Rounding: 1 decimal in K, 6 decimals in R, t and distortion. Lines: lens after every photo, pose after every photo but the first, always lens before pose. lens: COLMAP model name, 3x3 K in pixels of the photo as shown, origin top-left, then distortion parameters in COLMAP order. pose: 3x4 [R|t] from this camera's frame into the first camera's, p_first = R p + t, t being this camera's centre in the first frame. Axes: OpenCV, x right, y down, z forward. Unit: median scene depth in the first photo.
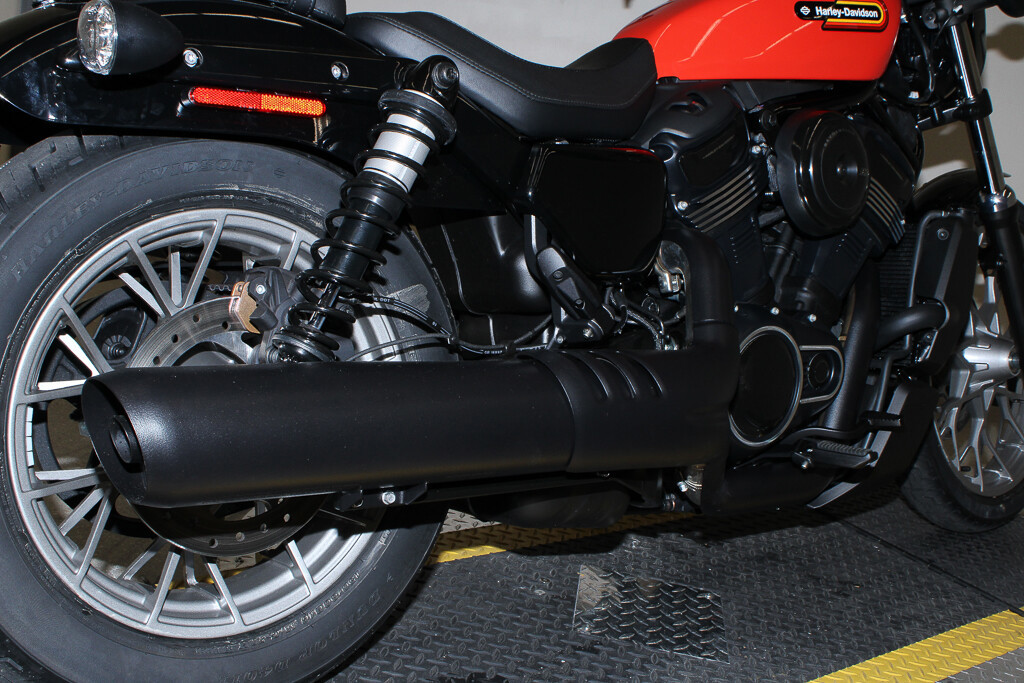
lens RADIAL K [[1144.2, 0, 512.0], [0, 1144.2, 341.5], [0, 0, 1]] dist [-0.102485, 0.076147]
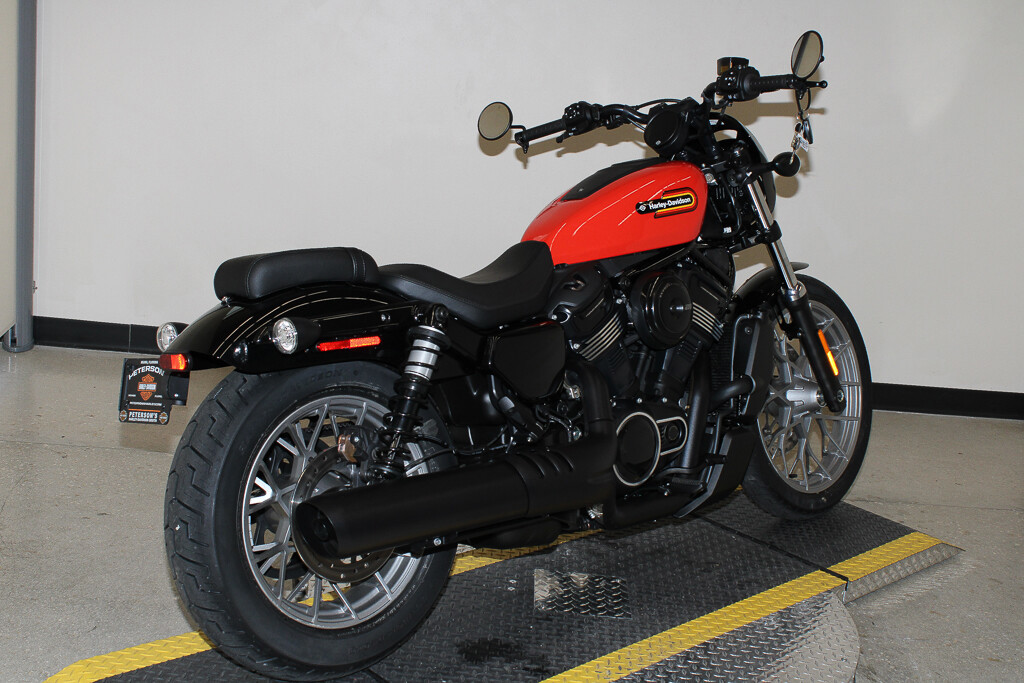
lens RADIAL K [[1295.6, 0, 512.0], [0, 1295.6, 341.5], [0, 0, 1]] dist [-0.130492, 0.023785]
pose [[0.992632, -0.096152, 0.073736, -0.077665], [0.095838, 0.995366, 0.007797, -0.143924], [-0.074144, -0.000673, 0.997247, -0.832041]]
